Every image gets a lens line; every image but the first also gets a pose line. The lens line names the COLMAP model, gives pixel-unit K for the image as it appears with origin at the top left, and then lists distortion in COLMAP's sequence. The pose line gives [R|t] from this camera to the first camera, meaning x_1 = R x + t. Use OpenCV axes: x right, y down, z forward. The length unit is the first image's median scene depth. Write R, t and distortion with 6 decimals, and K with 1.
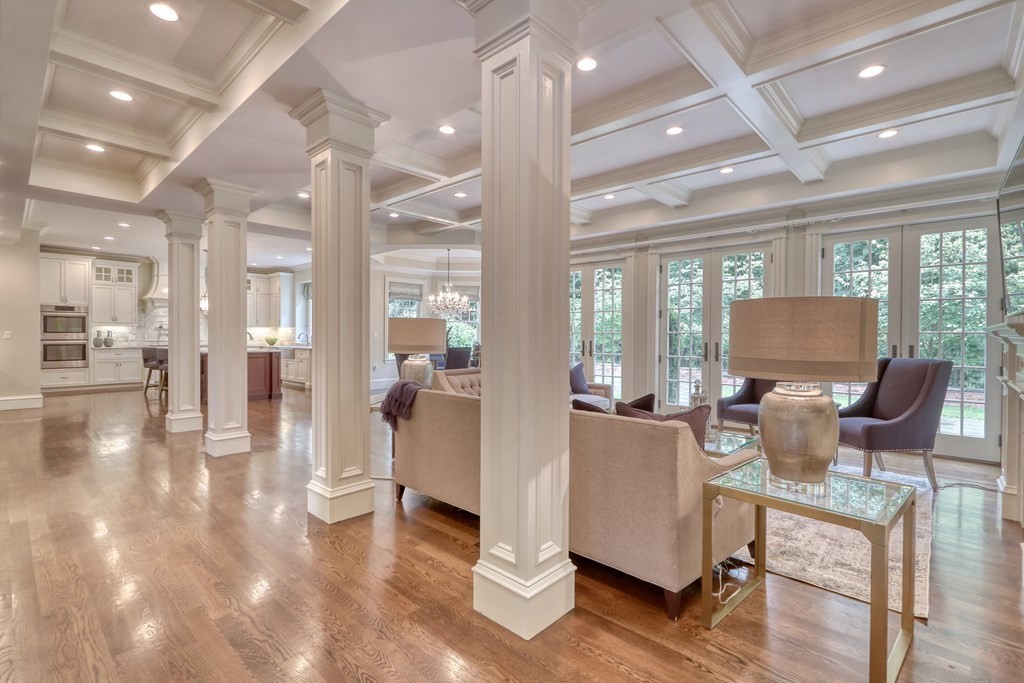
lens RADIAL K [[469.2, 0, 513.1], [0, 469.2, 339.8], [0, 0, 1]] dist [0.001592, -0.000712]
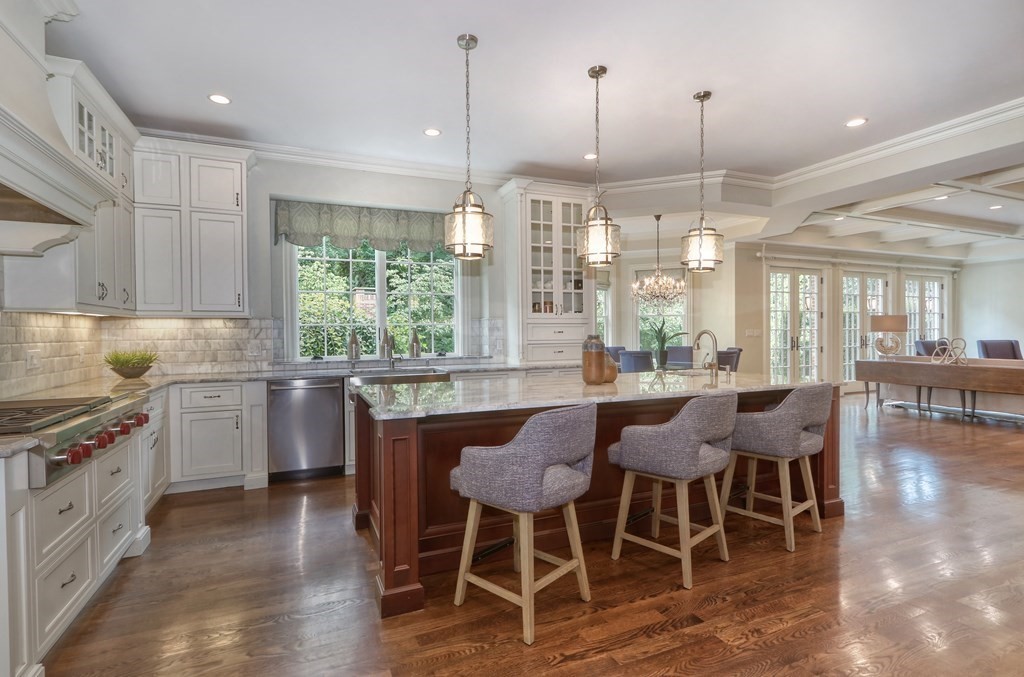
lens RADIAL K [[494.6, 0, 507.5], [0, 494.6, 336.8], [0, 0, 1]] dist [-0.000462, -0.000184]
pose [[0.414831, -0.015807, 0.909761, -0.889507], [0.018428, 0.999790, 0.008968, -0.015864], [-0.909712, 0.013045, 0.415035, 0.837281]]
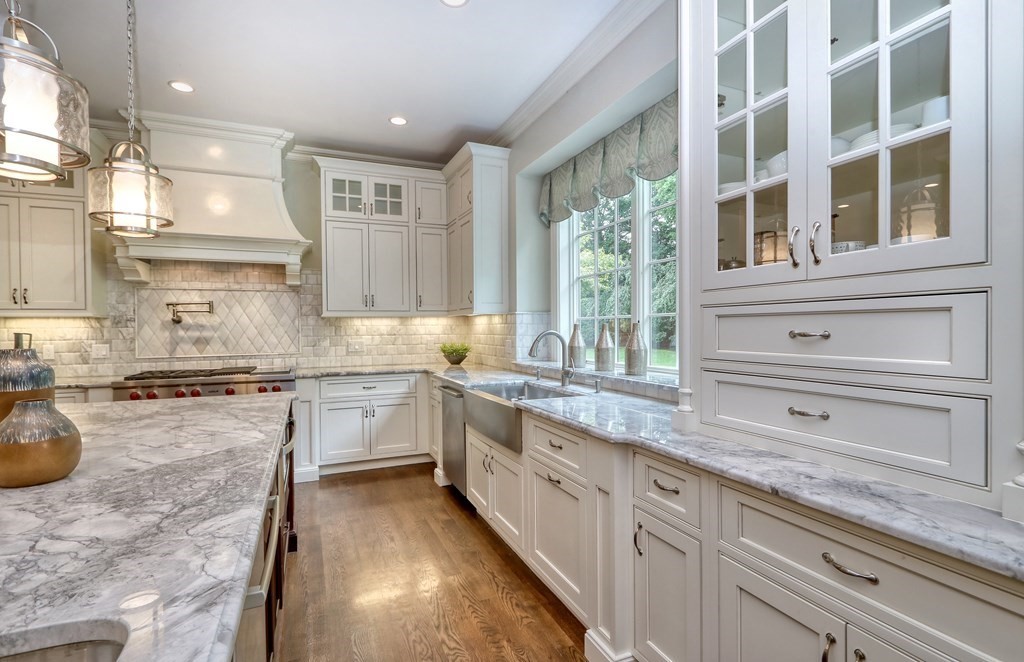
lens RADIAL K [[478.0, 0, 513.2], [0, 478.0, 333.6], [0, 0, 1]] dist [0.000958, -0.000027]
pose [[0.912787, -0.005301, -0.408402, -0.404775], [0.008630, 0.999943, 0.006310, -0.018495], [0.408346, -0.009284, 0.912780, 0.856308]]
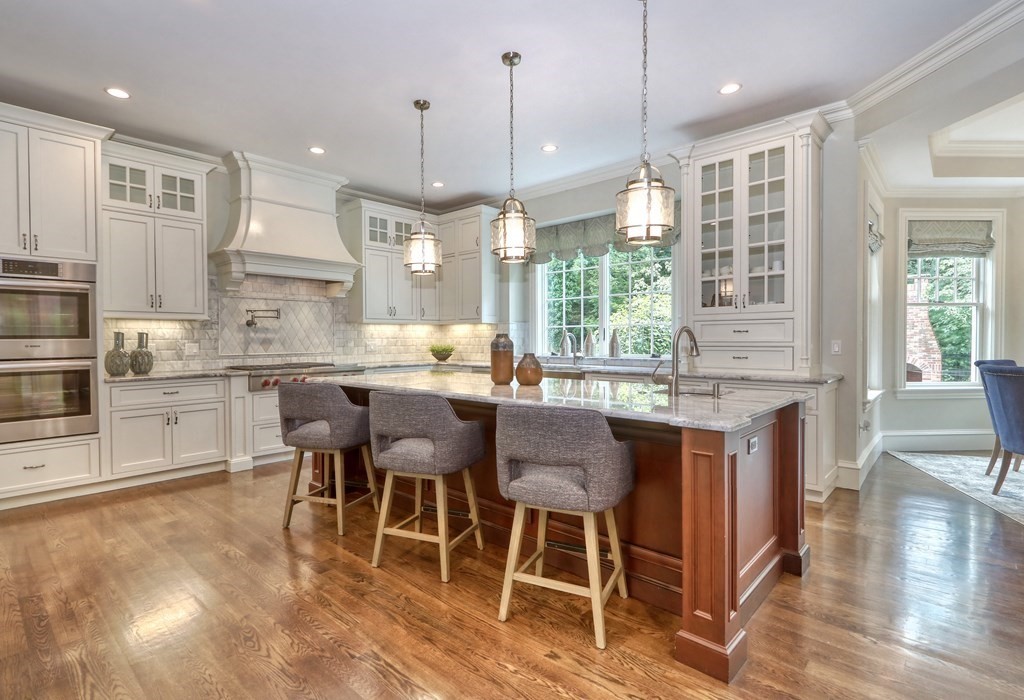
lens RADIAL K [[493.4, 0, 490.5], [0, 493.4, 346.6], [0, 0, 1]] dist [-0.003892, -0.001444]
pose [[0.999908, -0.010085, -0.009040, -0.583682], [0.010145, 0.999927, 0.006590, -0.007453], [0.008973, -0.006681, 0.999937, 0.610261]]
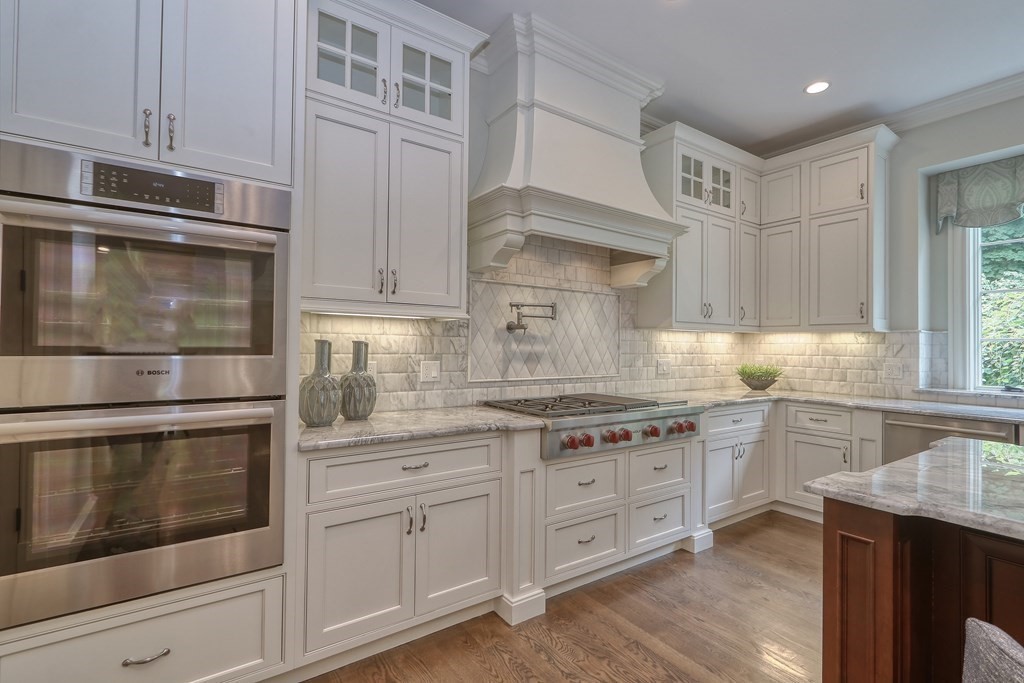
lens RADIAL K [[469.2, 0, 513.1], [0, 469.2, 339.8], [0, 0, 1]] dist [0.001592, -0.000712]
pose [[0.975278, 0.006130, -0.220899, -0.770993], [-0.011124, 0.999710, -0.021373, -0.016687], [0.220703, 0.023302, 0.975063, 0.836633]]
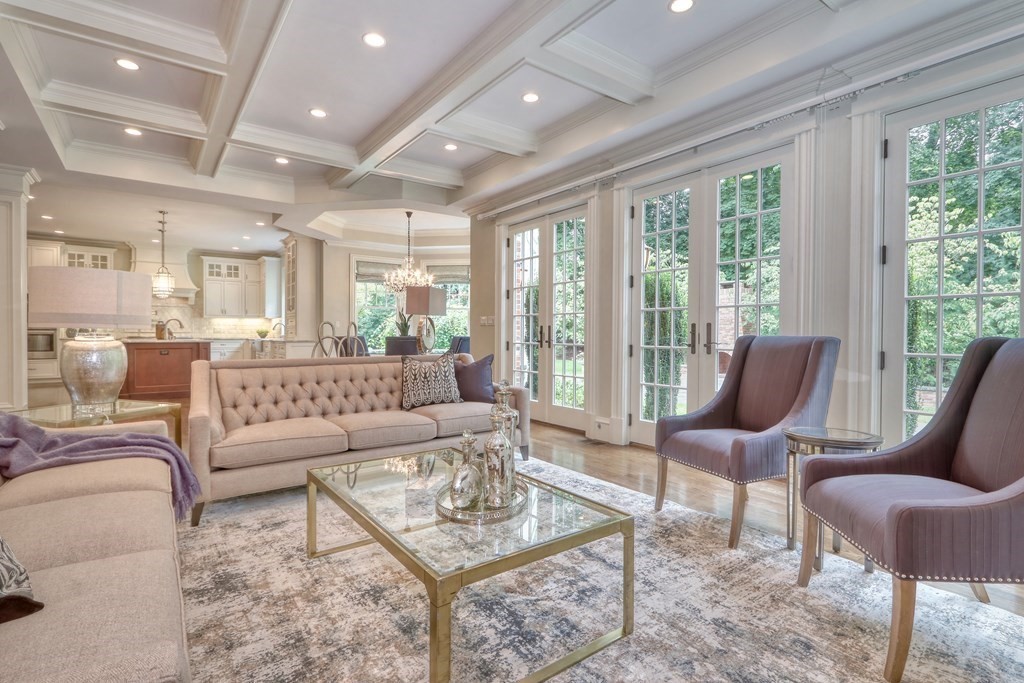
lens RADIAL K [[490.2, 0, 512.0], [0, 490.2, 341.5], [0, 0, 1]] dist [0.000702, -0.000275]
pose [[0.981262, 0.003811, -0.192640, 0.185932], [-0.003039, 0.999986, 0.004305, 0.016958], [0.192653, -0.003639, 0.981260, 0.198641]]
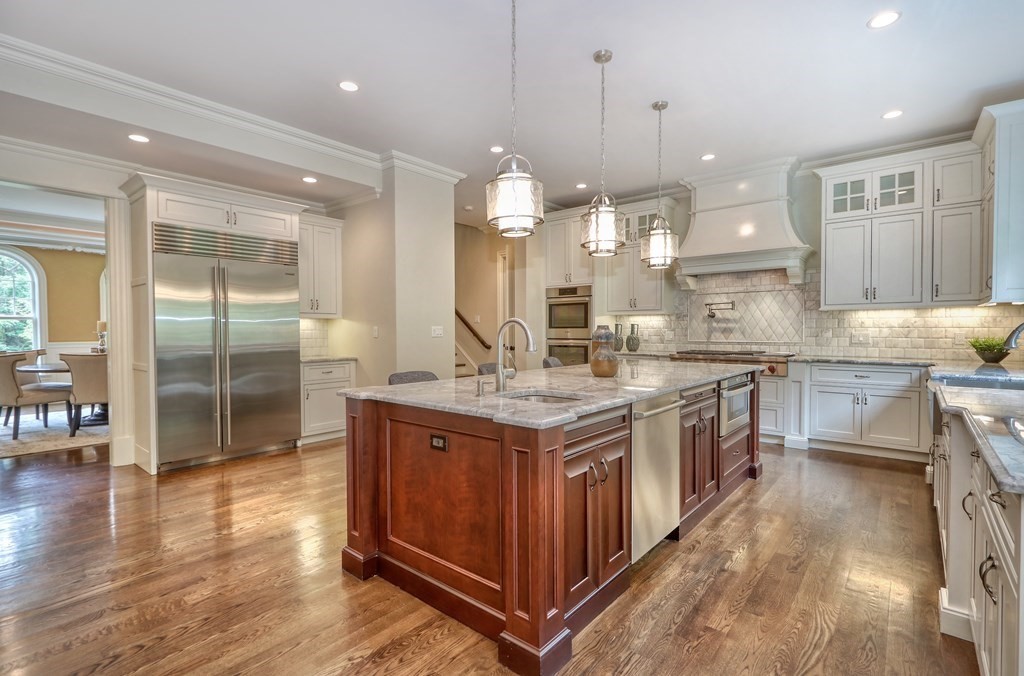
lens RADIAL K [[480.4, 0, 512.0], [0, 480.4, 338.0], [0, 0, 1]] dist [0.001662, 0.000236]
pose [[0.047495, 0.017483, -0.998718, -0.264177], [-0.002987, 0.999845, 0.017360, -0.011846], [0.998867, 0.002159, 0.047540, 0.843017]]
